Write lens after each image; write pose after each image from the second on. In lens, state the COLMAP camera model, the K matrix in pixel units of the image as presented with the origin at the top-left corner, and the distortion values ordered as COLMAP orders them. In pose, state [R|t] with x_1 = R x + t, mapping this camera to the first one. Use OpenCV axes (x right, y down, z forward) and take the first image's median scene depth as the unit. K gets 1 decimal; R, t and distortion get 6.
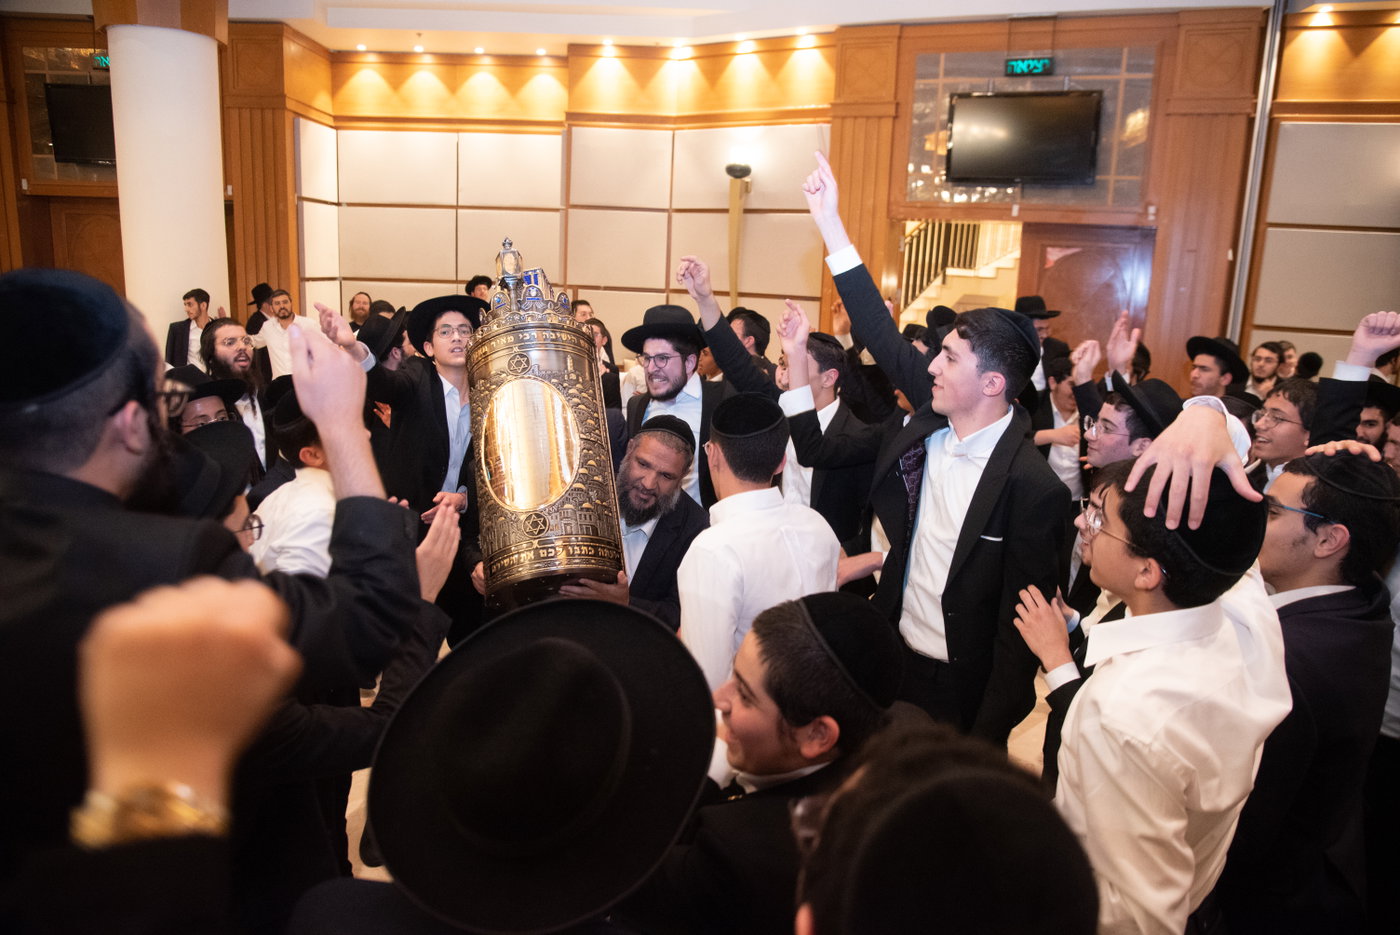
lens RADIAL K [[953.8, 0, 724.3], [0, 953.8, 475.7], [0, 0, 1]] dist [-0.114198, 0.064207]
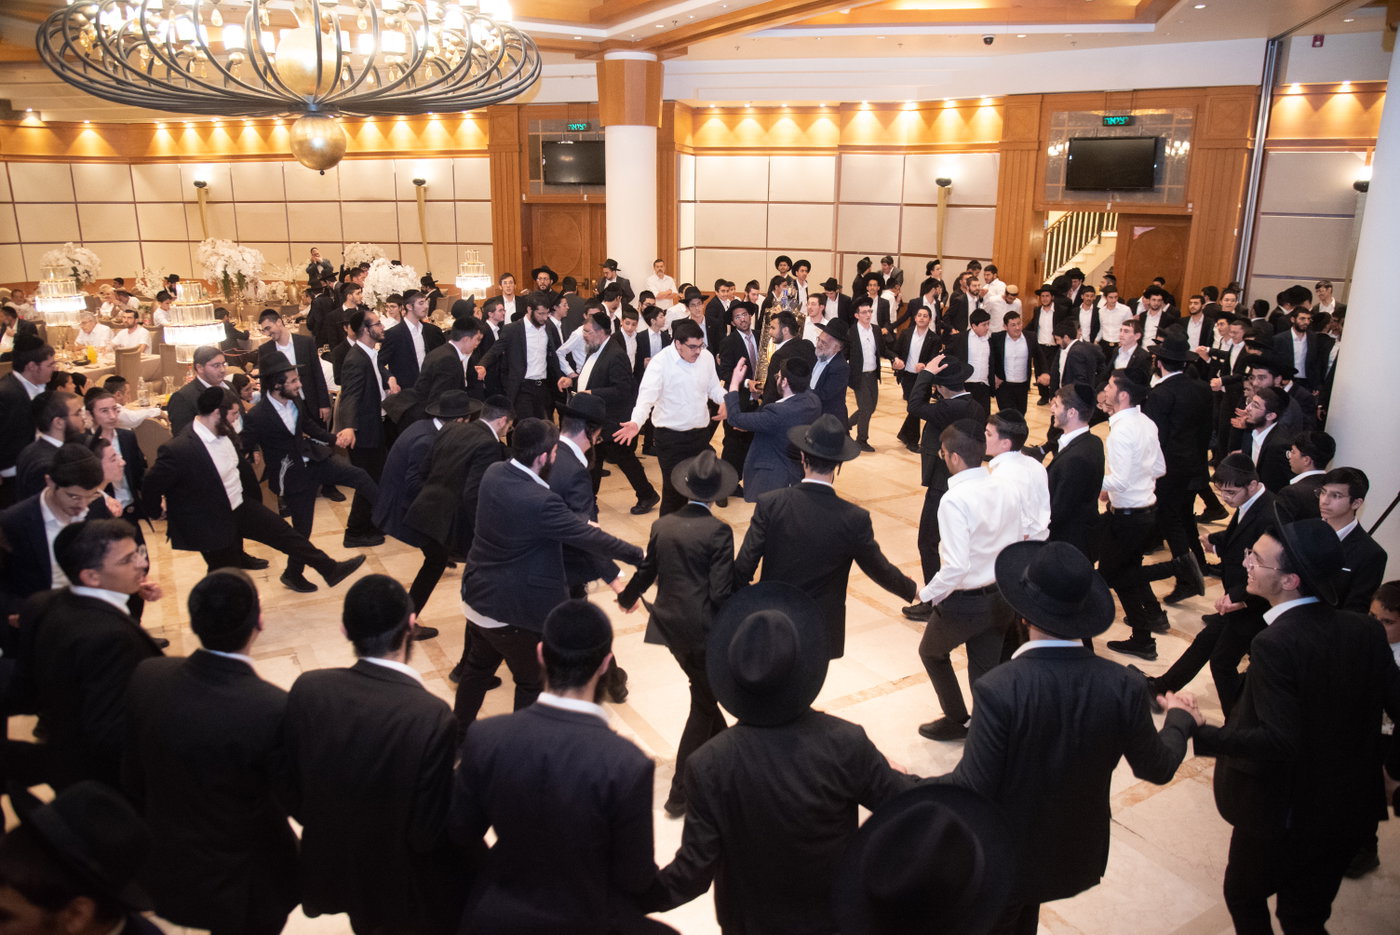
lens RADIAL K [[919.8, 0, 714.6], [0, 919.8, 467.9], [0, 0, 1]] dist [-0.115848, 0.062289]
pose [[0.966831, 0.037476, -0.252651, 0.044751], [-0.022641, 0.997858, 0.061373, 0.086093], [0.254410, -0.053618, 0.965609, -0.639244]]
